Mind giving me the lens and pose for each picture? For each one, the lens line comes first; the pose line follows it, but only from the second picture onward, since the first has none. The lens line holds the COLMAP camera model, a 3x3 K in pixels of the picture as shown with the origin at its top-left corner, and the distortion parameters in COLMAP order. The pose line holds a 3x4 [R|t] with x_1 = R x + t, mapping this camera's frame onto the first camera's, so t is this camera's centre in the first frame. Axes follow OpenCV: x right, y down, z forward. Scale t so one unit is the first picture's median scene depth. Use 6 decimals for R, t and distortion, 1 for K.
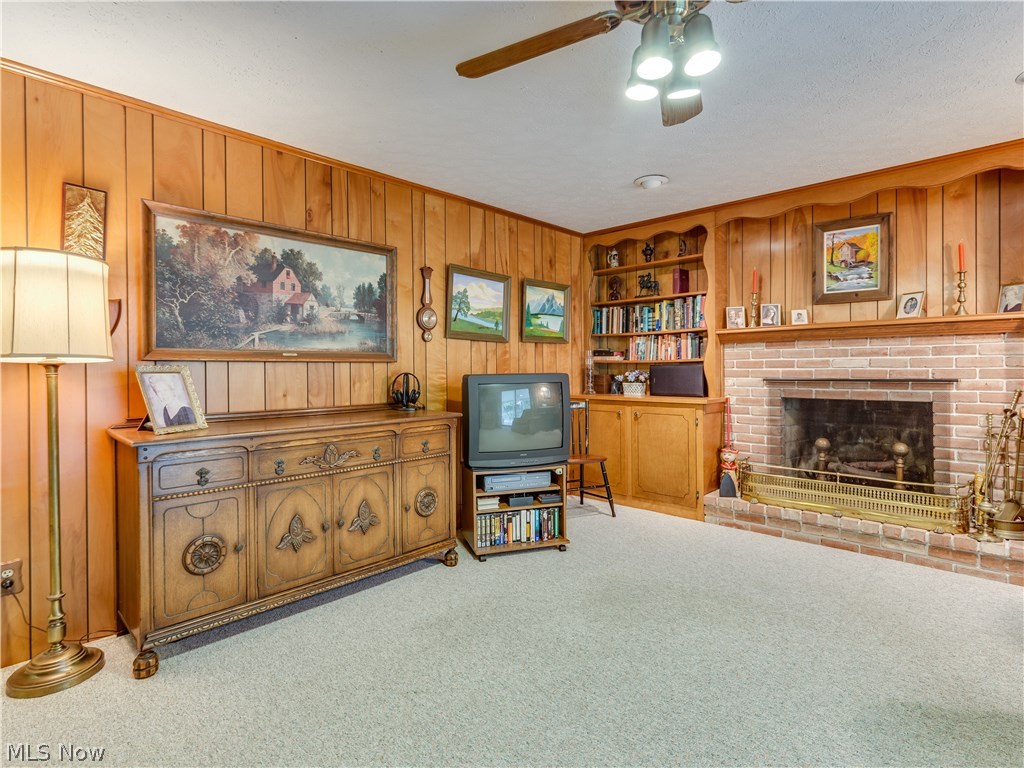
lens RADIAL K [[515.1, 0, 512.3], [0, 515.1, 369.6], [0, 0, 1]] dist [-0.000135, -0.000250]
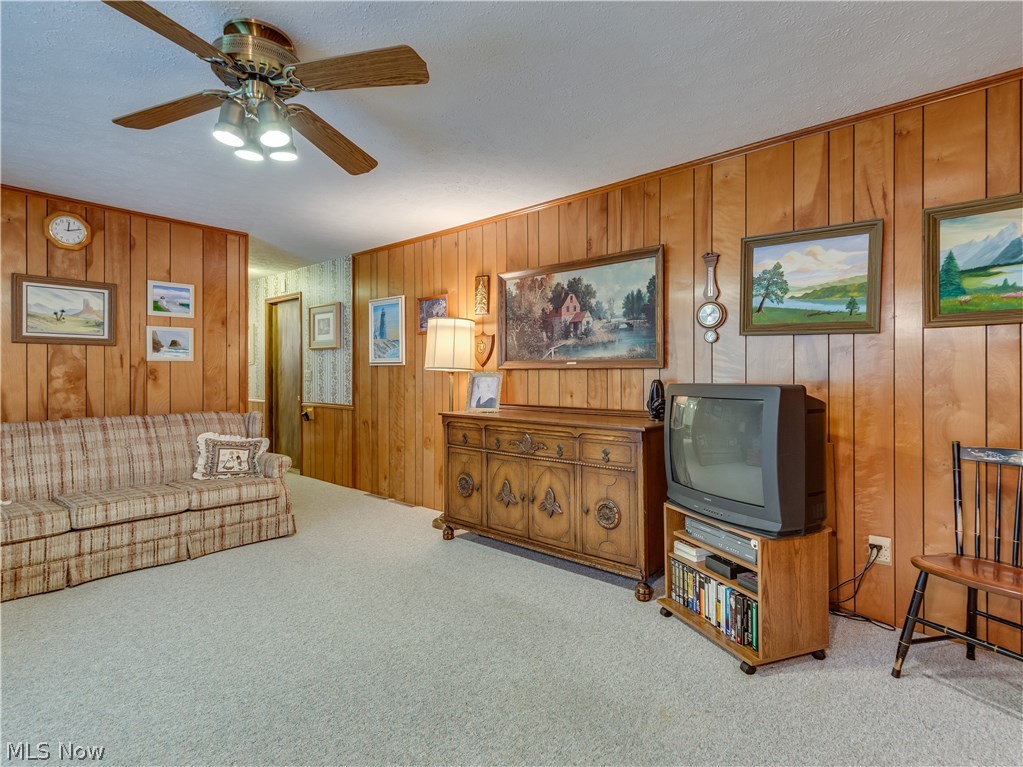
lens RADIAL K [[526.1, 0, 513.7], [0, 526.1, 377.6], [0, 0, 1]] dist [-0.003442, 0.000089]
pose [[0.036994, 0.010037, -0.999265, 0.726682], [-0.004766, 0.999940, 0.009868, -0.005711], [0.999304, 0.004398, 0.037040, 0.710003]]
